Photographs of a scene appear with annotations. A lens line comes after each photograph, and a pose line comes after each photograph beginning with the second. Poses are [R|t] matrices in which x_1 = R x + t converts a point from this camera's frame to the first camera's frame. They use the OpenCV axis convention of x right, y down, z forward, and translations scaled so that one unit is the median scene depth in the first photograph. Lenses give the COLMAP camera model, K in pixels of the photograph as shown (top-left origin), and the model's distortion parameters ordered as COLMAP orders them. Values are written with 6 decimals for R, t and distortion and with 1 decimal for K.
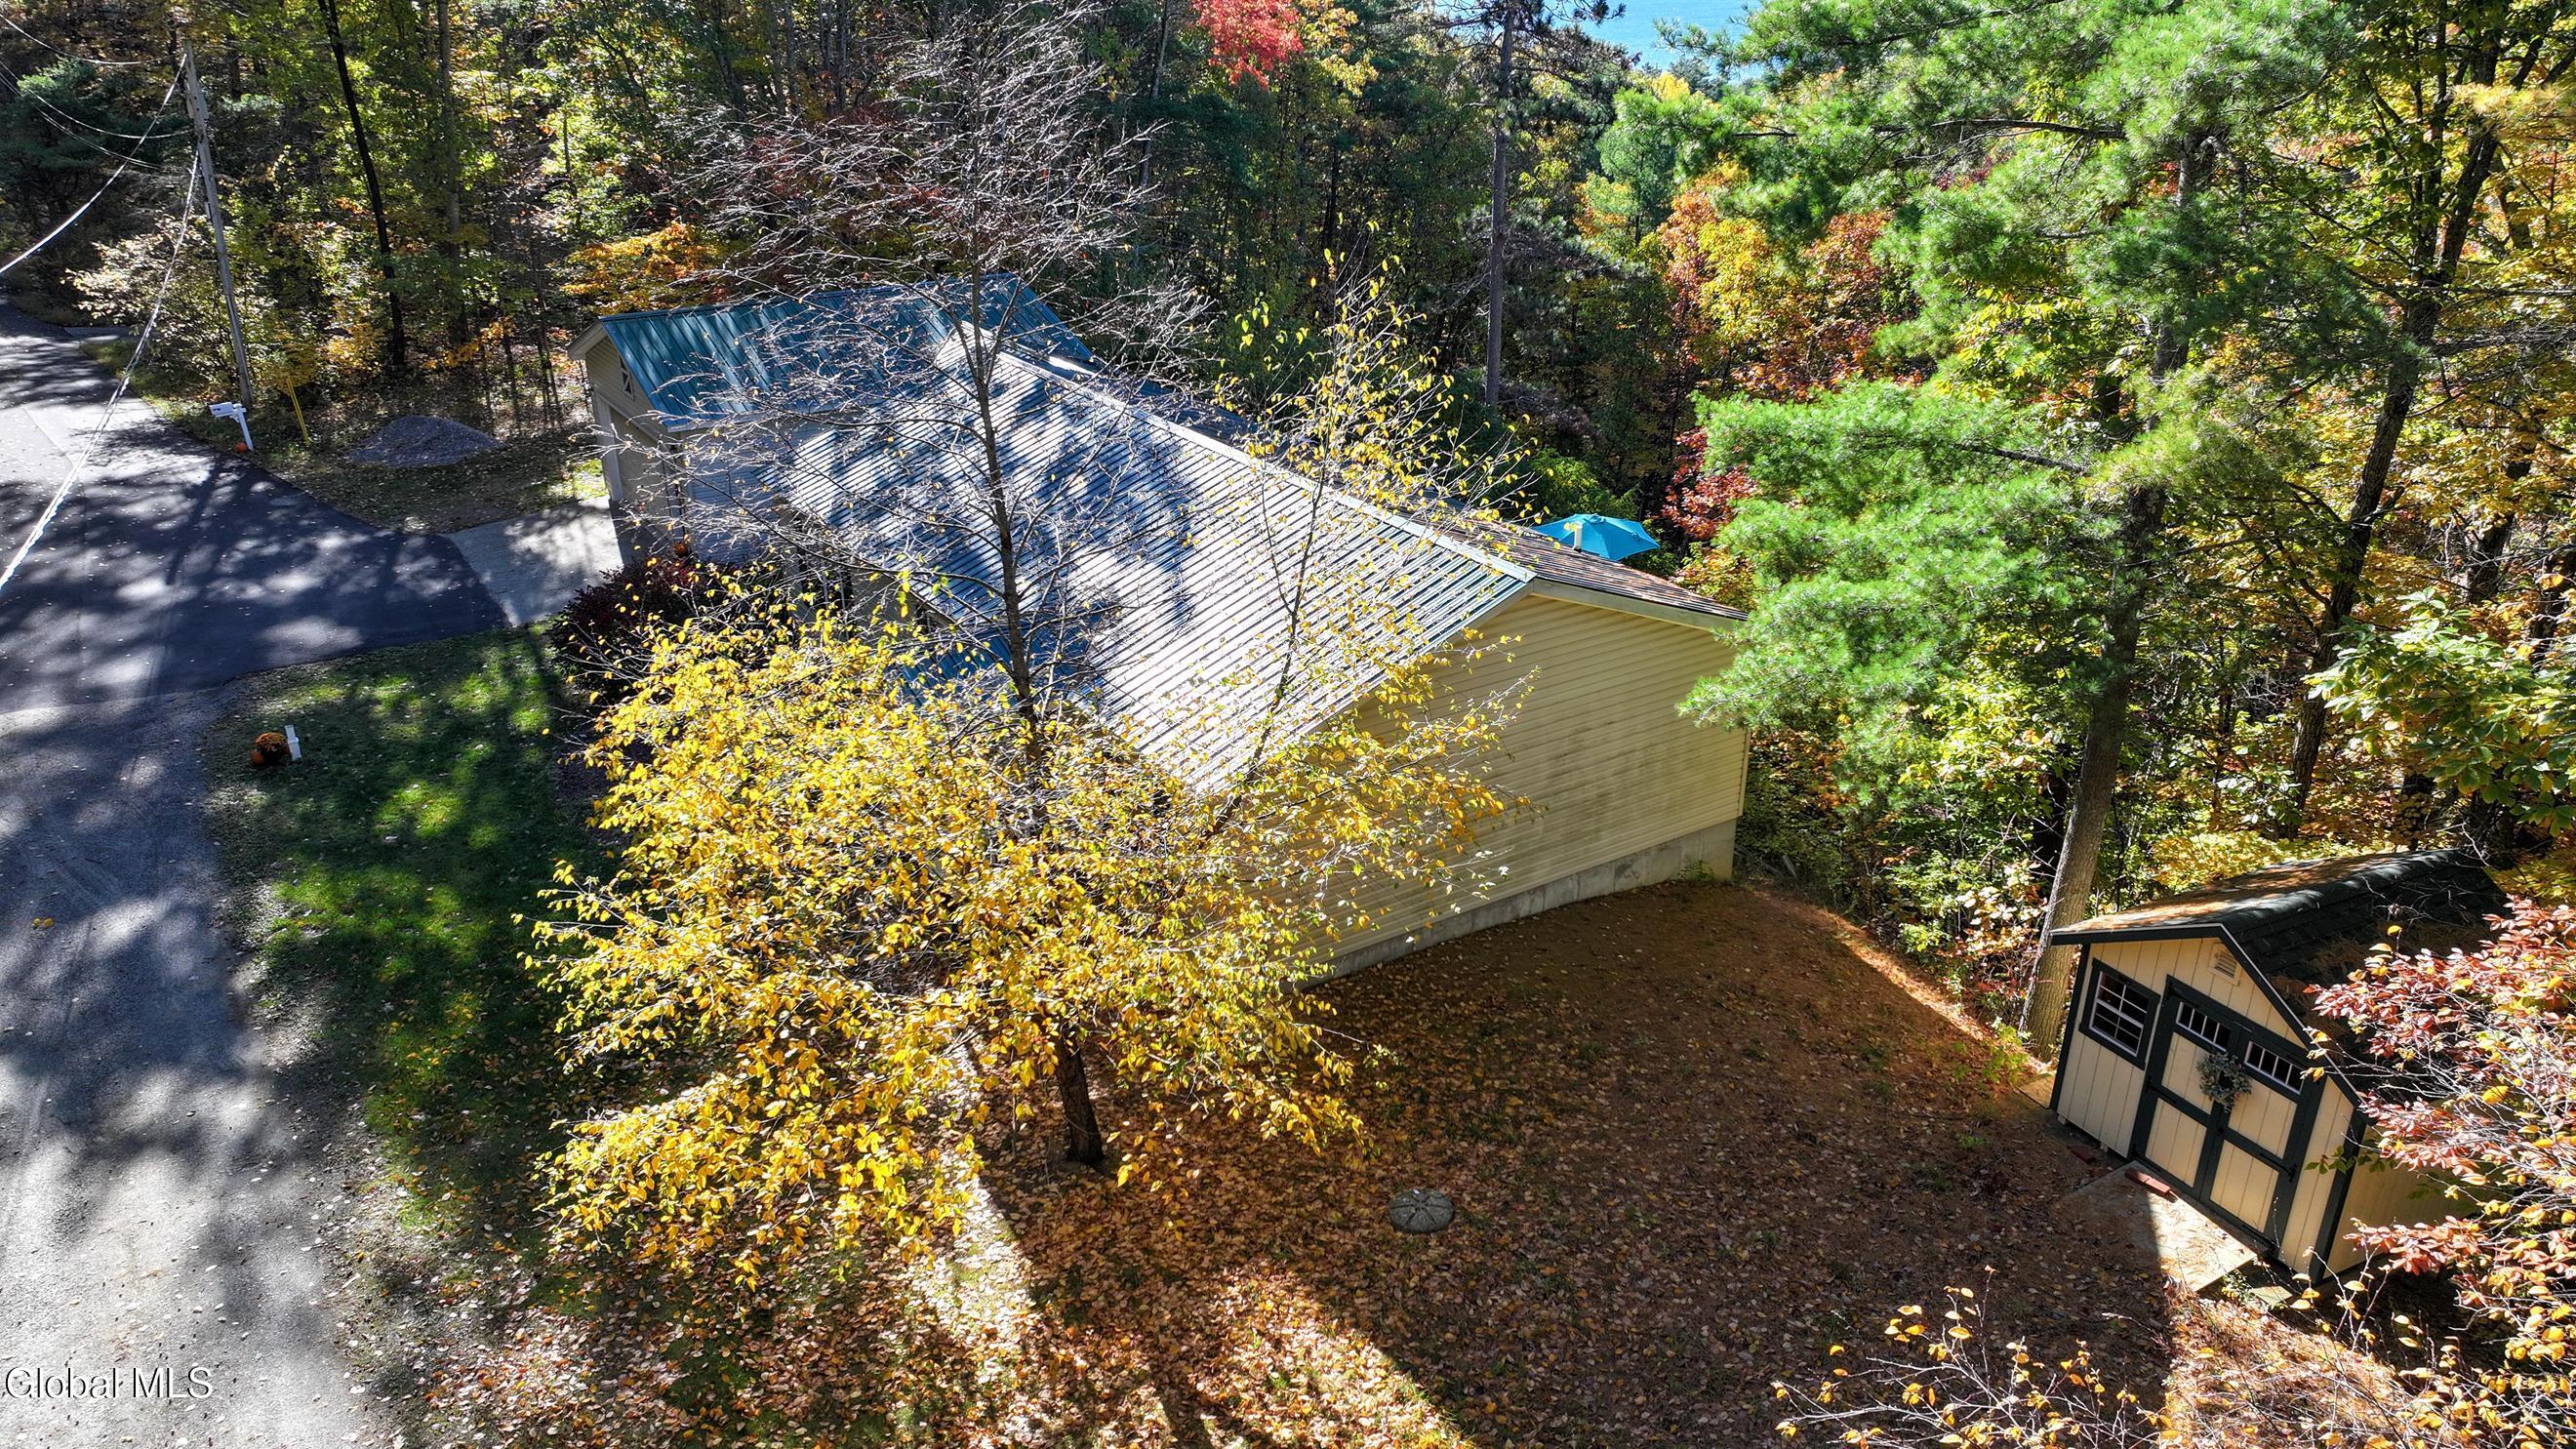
lens RADIAL K [[1825.3, 0, 1291.4], [0, 1825.3, 725.9], [0, 0, 1]] dist [-0.010480, 0.000222]
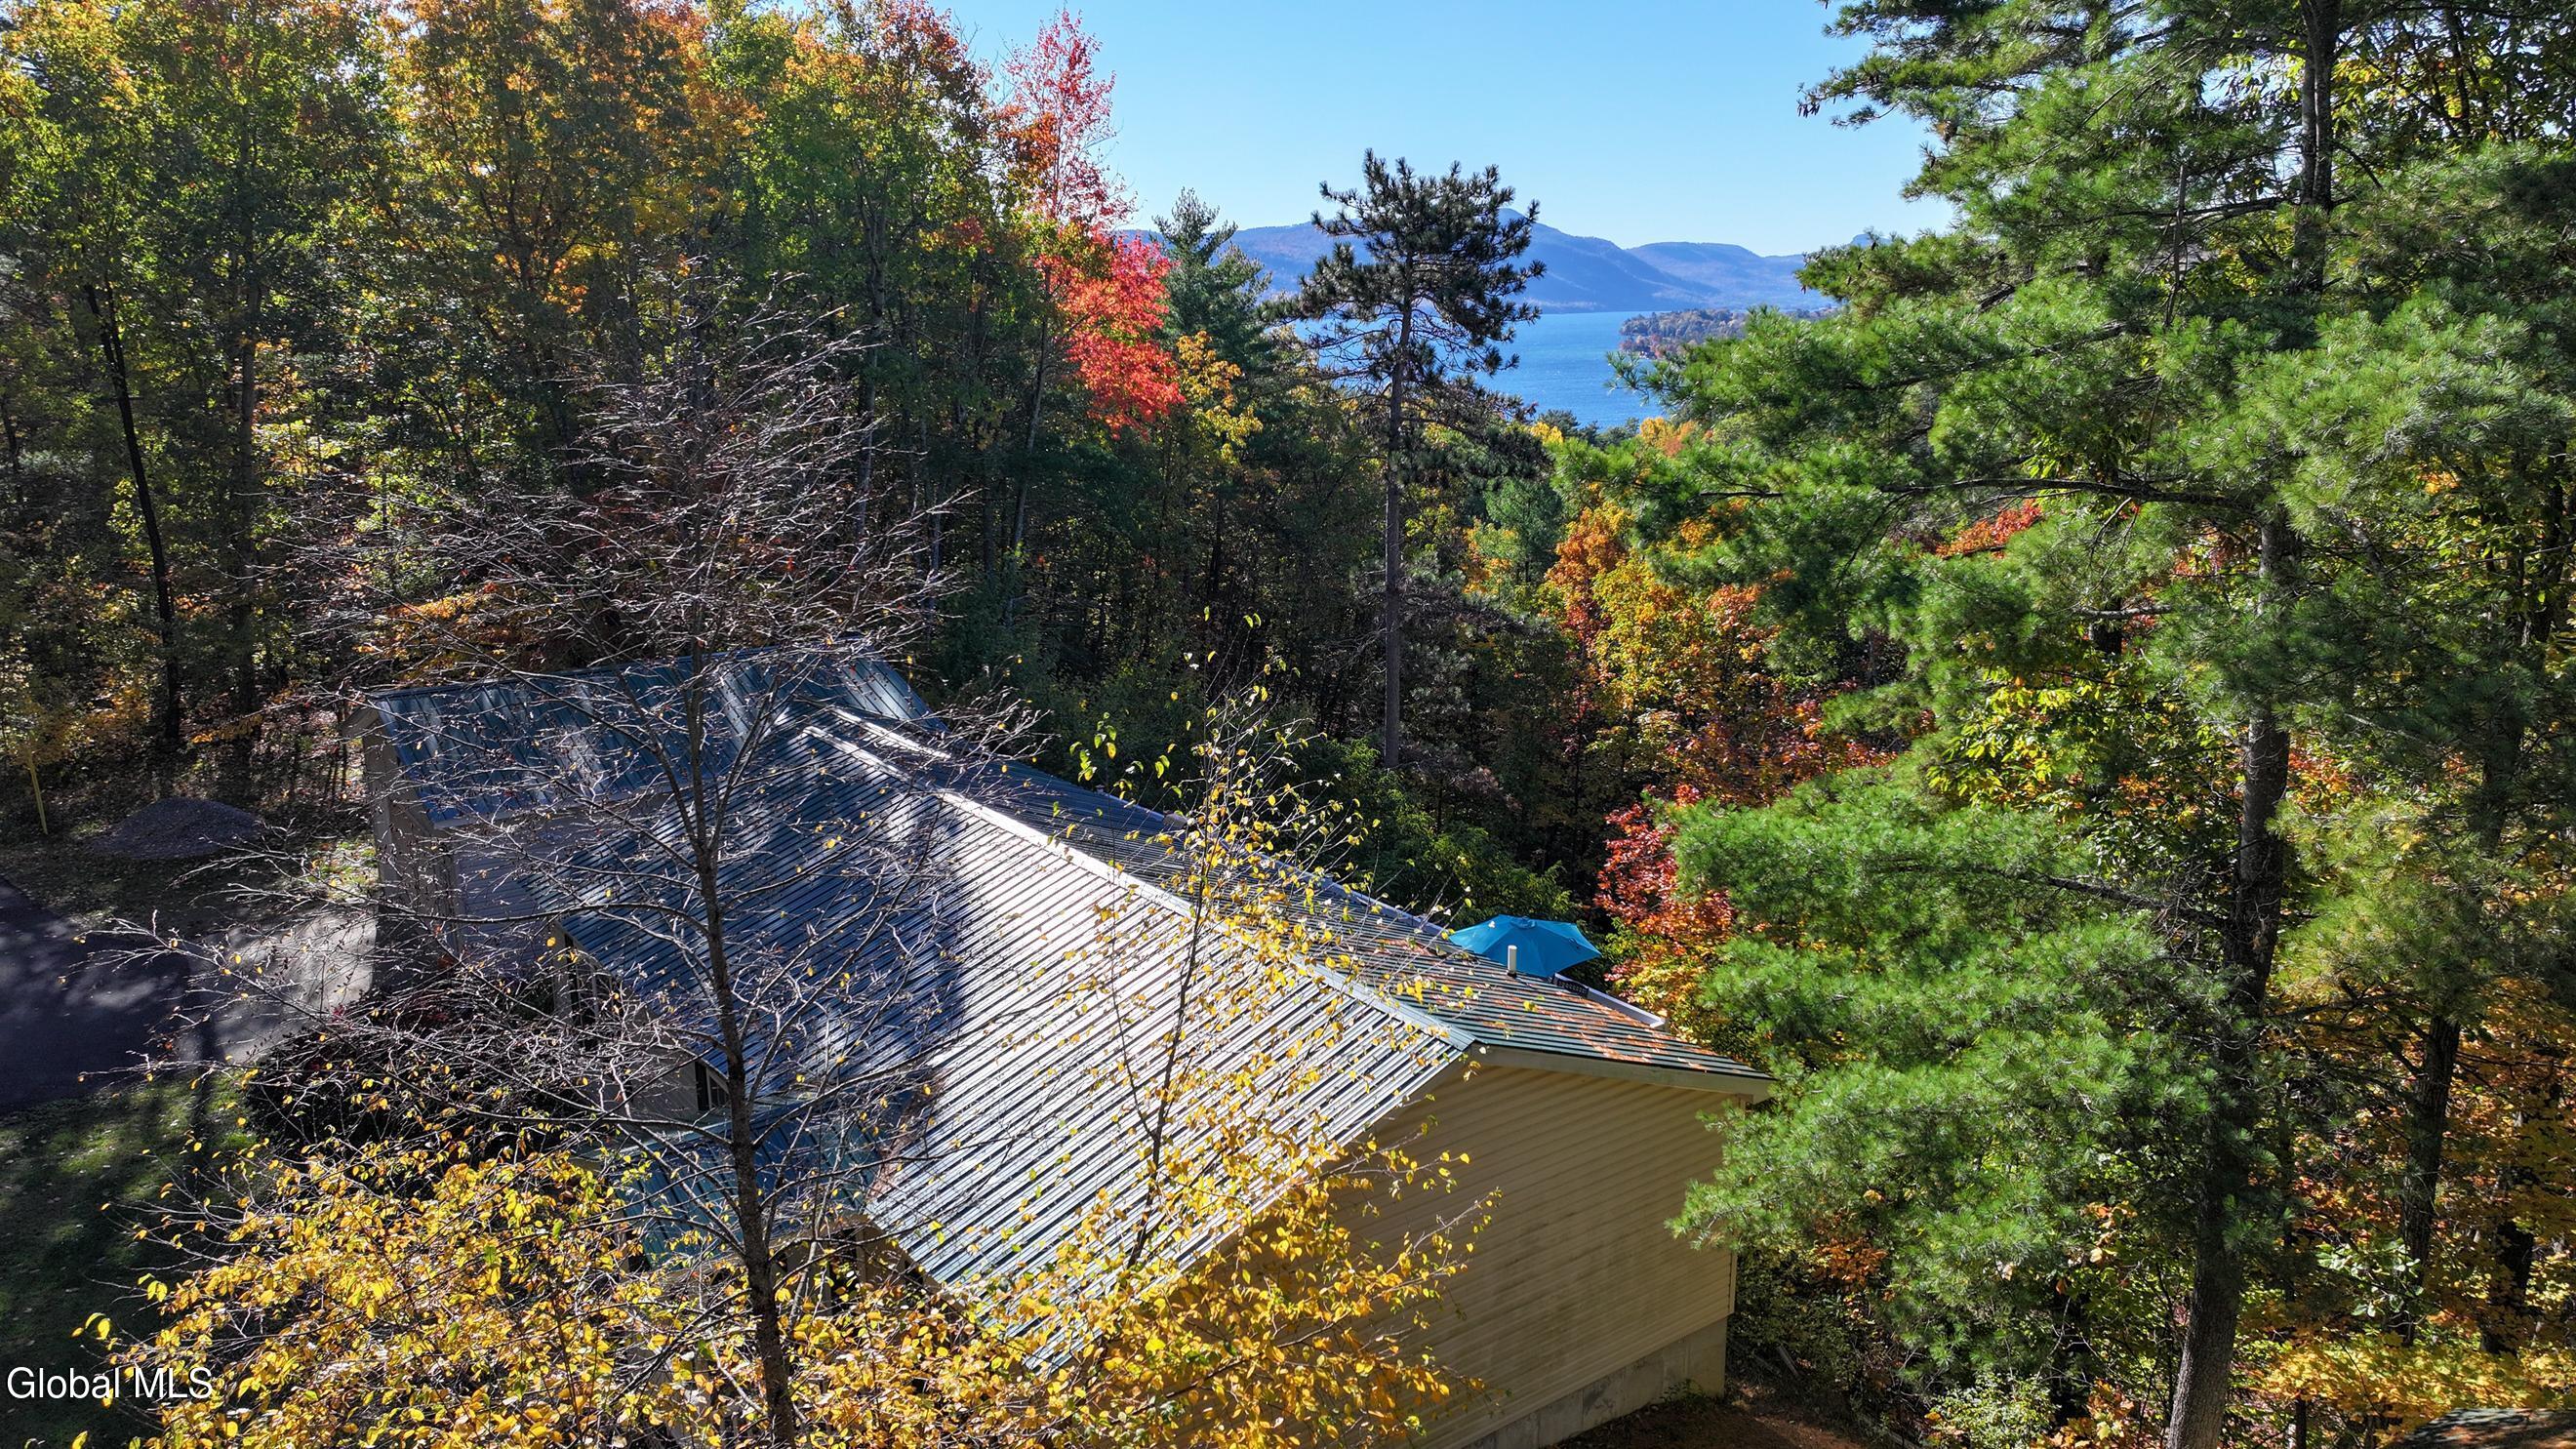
lens RADIAL K [[1825.3, 0, 1283.9], [0, 1825.3, 724.8], [0, 0, 1]] dist [-0.010480, 0.000222]
pose [[0.998405, -0.011106, 0.055346, 0.008609], [0.020872, 0.983601, -0.179147, -0.059254], [-0.052449, 0.180016, 0.982264, 0.164470]]
